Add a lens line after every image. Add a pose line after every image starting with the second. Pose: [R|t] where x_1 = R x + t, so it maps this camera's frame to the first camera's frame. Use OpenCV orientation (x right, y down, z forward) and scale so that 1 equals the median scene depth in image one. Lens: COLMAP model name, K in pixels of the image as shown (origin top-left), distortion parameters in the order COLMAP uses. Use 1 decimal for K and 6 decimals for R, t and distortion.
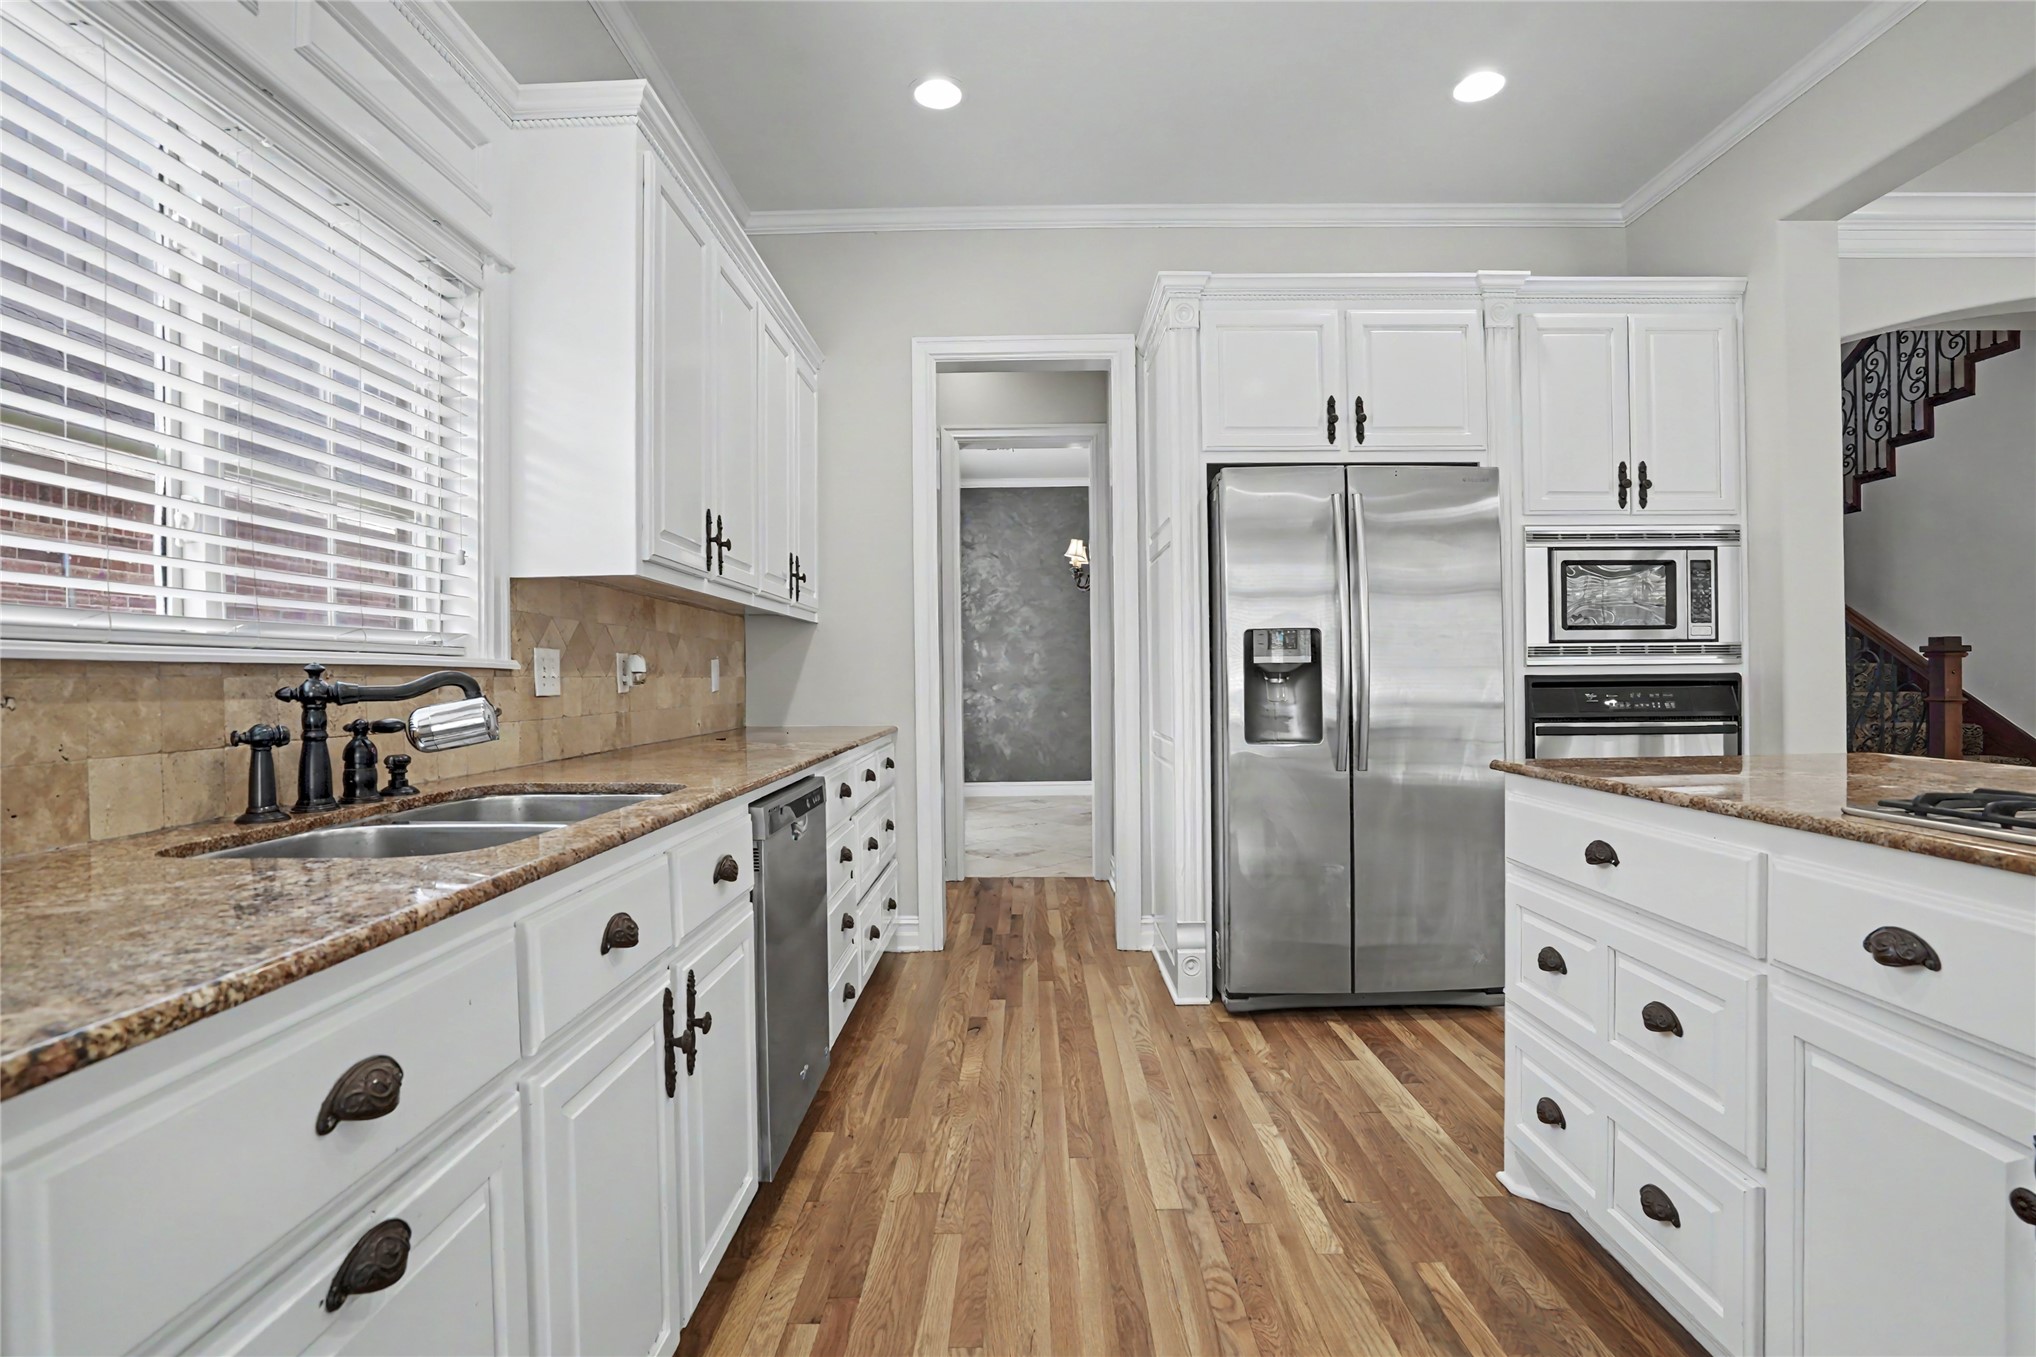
lens RADIAL K [[970.2, 0, 1022.5], [0, 970.2, 676.6], [0, 0, 1]] dist [-0.062154, 0.025015]
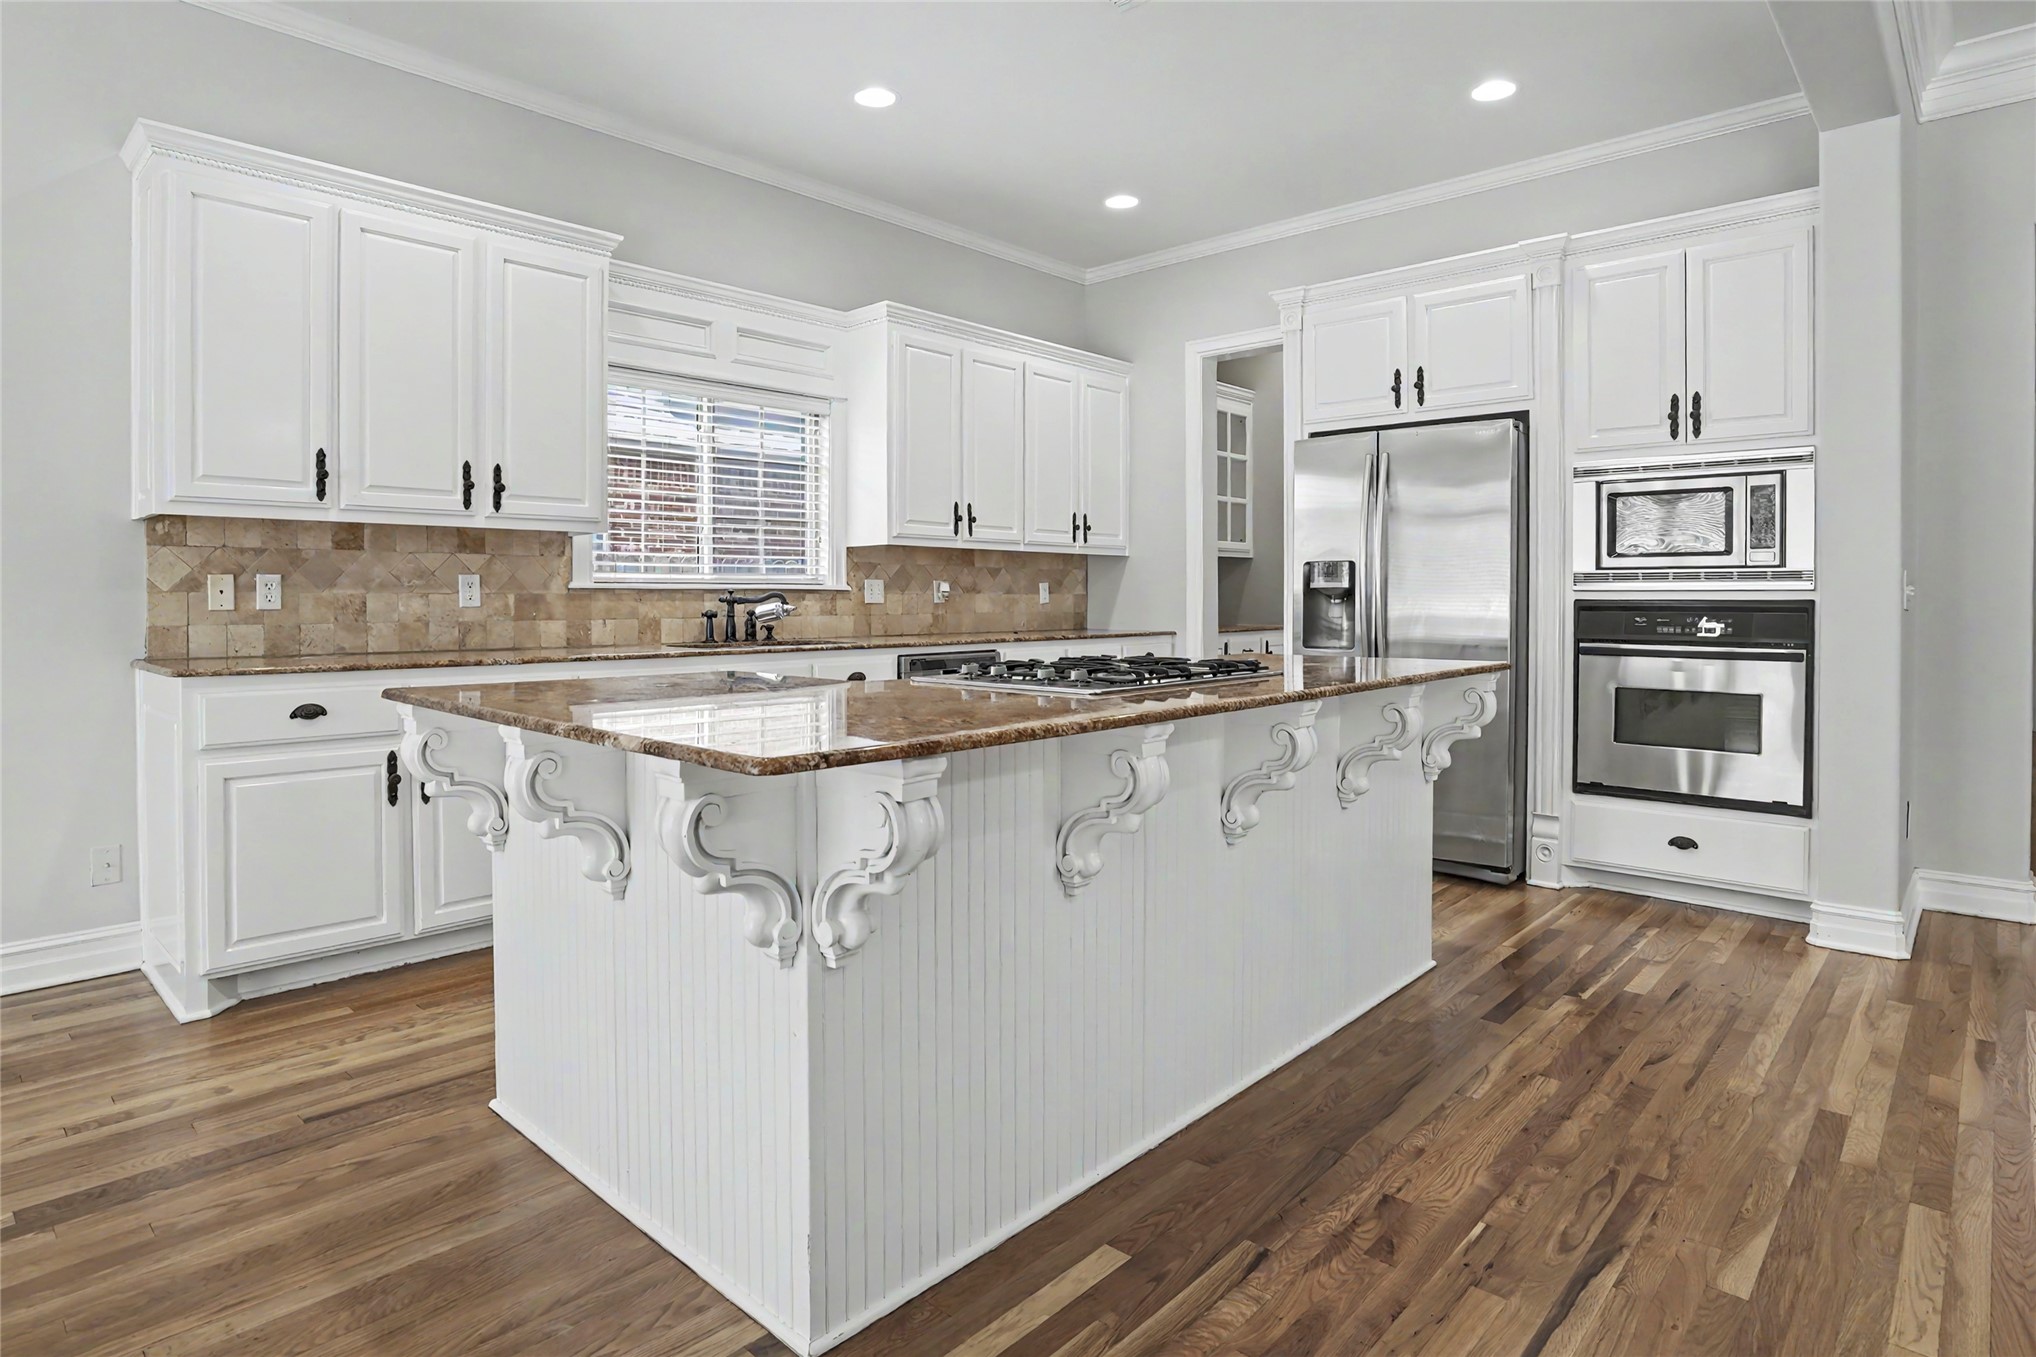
lens RADIAL K [[1103.7, 0, 1014.7], [0, 1103.7, 608.4], [0, 0, 1]] dist [-0.031143, -0.000072]
pose [[0.740966, 0.017464, -0.671315, 0.903867], [-0.006877, 0.999807, 0.018420, -0.009851], [0.671507, -0.009032, 0.740943, -0.368096]]
